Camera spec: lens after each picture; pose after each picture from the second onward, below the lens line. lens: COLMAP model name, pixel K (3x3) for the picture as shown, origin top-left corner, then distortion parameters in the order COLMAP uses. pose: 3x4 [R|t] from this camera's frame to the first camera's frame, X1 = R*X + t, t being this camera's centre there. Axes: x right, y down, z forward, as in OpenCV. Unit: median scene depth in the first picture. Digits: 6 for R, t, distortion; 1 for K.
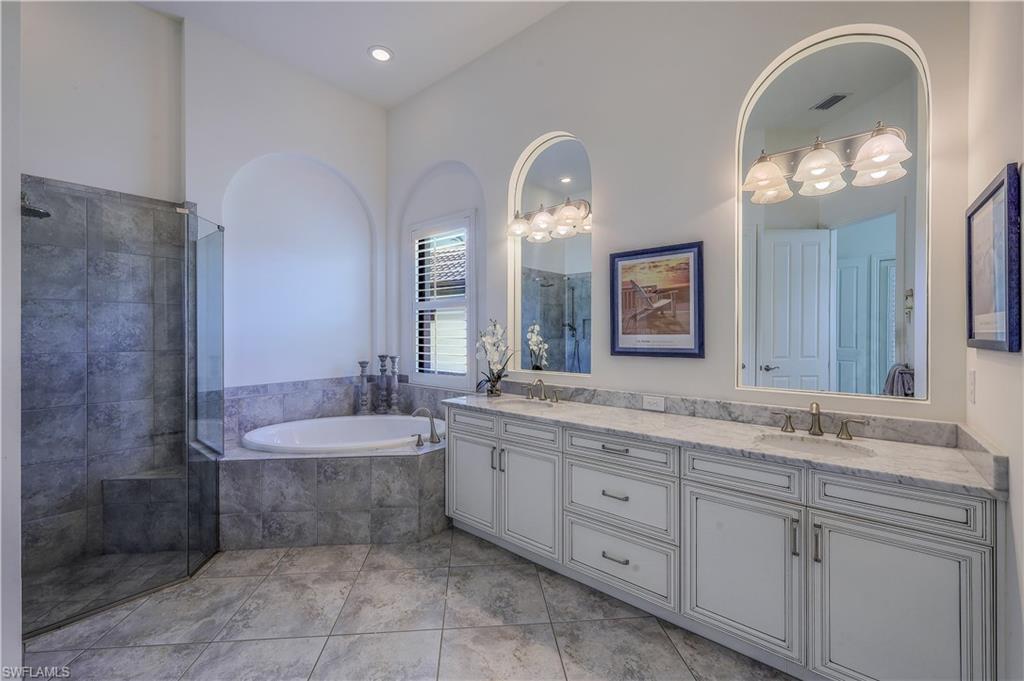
lens RADIAL K [[415.2, 0, 510.8], [0, 415.2, 332.8], [0, 0, 1]] dist [0.006329, 0.000142]
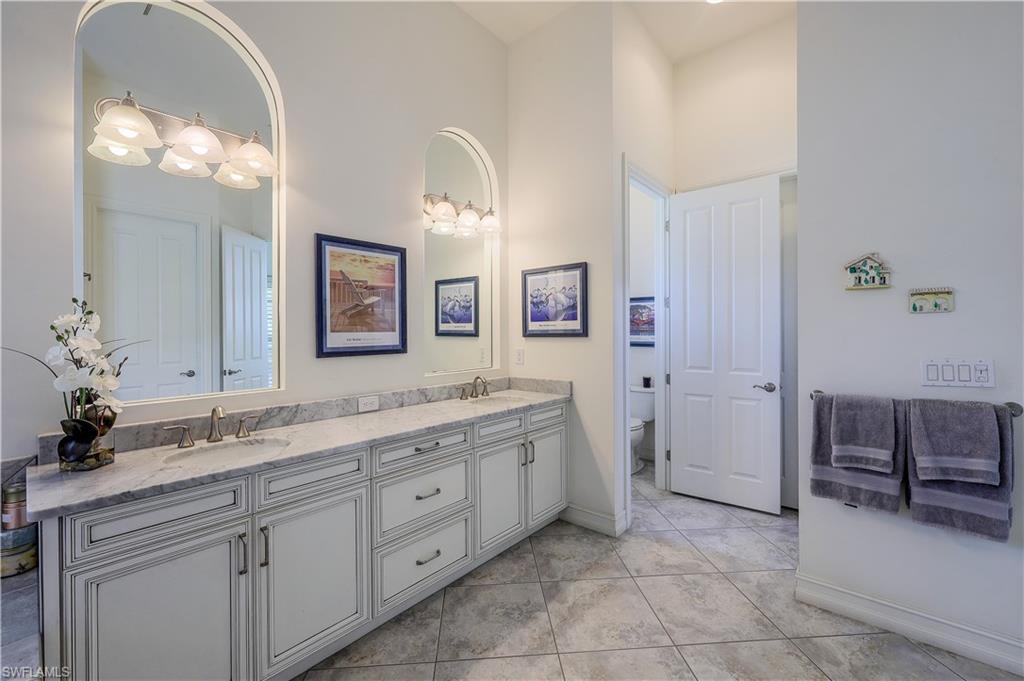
lens RADIAL K [[418.2, 0, 509.2], [0, 418.2, 334.3], [0, 0, 1]] dist [0.001317, -0.000127]
pose [[0.018015, -0.000371, 0.999838, -0.658270], [0.010160, 0.999948, 0.000188, 0.013318], [-0.999786, 0.010155, 0.018018, 0.703387]]
